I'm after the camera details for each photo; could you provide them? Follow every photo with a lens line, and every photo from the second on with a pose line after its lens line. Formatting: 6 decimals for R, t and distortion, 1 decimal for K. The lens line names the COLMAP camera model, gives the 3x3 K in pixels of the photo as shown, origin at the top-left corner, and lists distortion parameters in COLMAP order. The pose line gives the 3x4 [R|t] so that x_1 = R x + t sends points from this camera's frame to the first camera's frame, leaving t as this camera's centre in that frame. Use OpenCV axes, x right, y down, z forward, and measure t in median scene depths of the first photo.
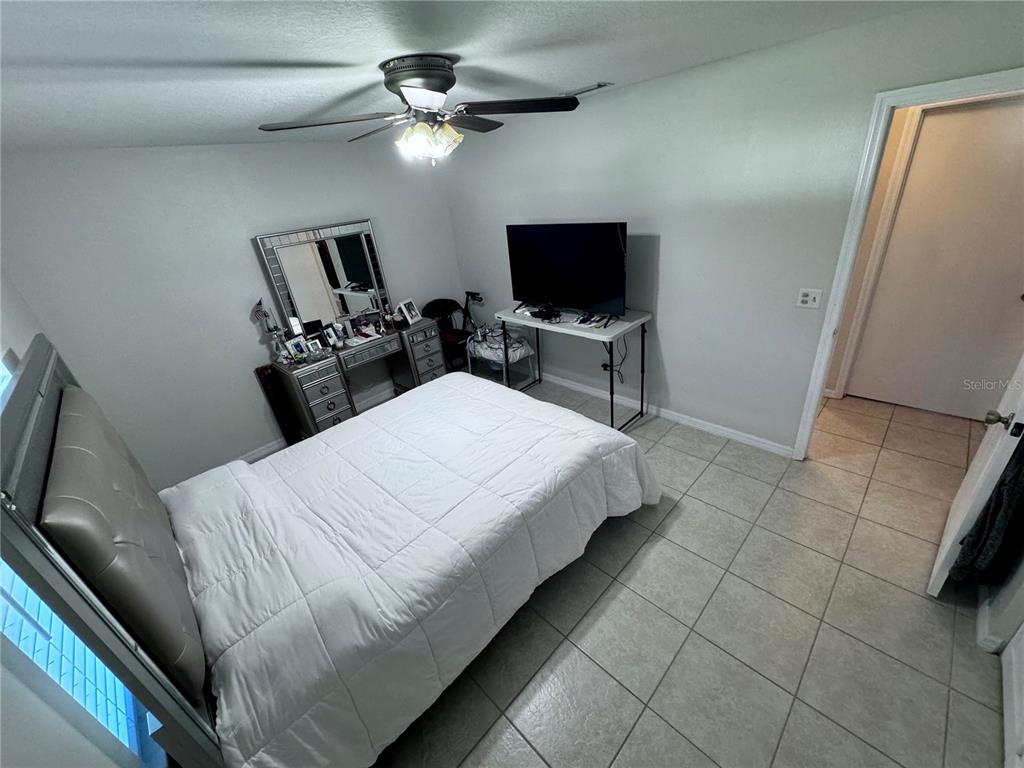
lens RADIAL K [[409.0, 0, 509.3], [0, 409.0, 384.7], [0, 0, 1]] dist [-0.001943, 0.000252]
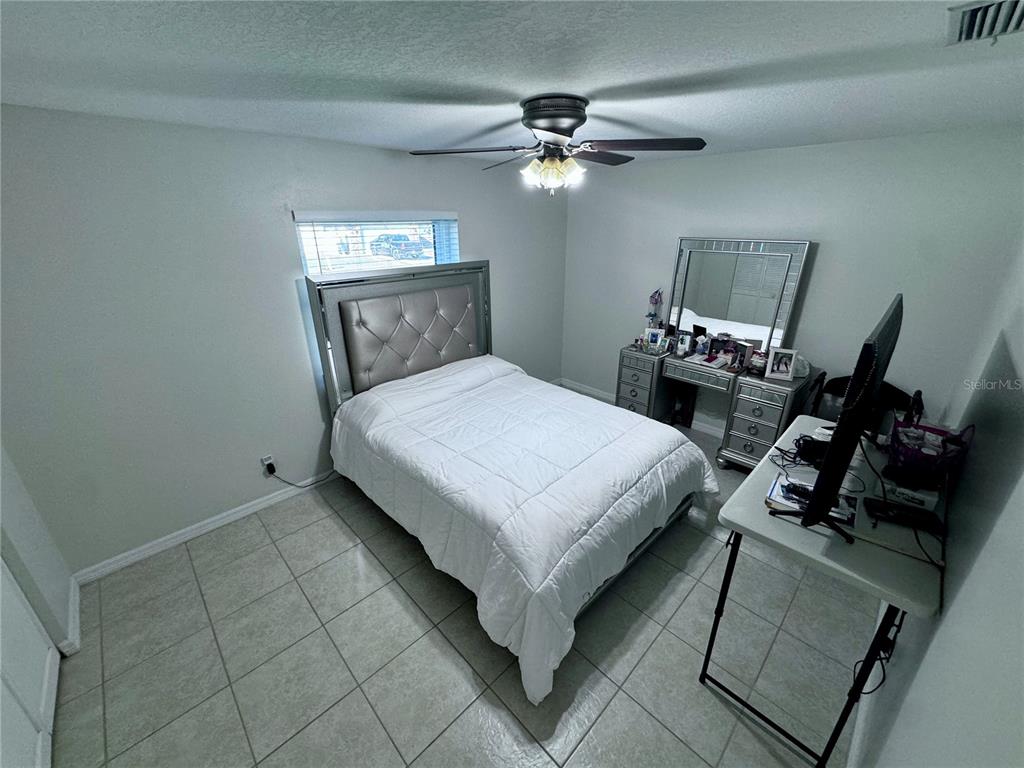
lens RADIAL K [[409.0, 0, 509.6], [0, 409.0, 383.3], [0, 0, 1]] dist [-0.001943, 0.000252]
pose [[-0.004263, 0.477589, -0.878573, 0.848197], [-0.444500, 0.786107, 0.429482, -0.477384], [0.895769, 0.392356, 0.208938, 0.744532]]
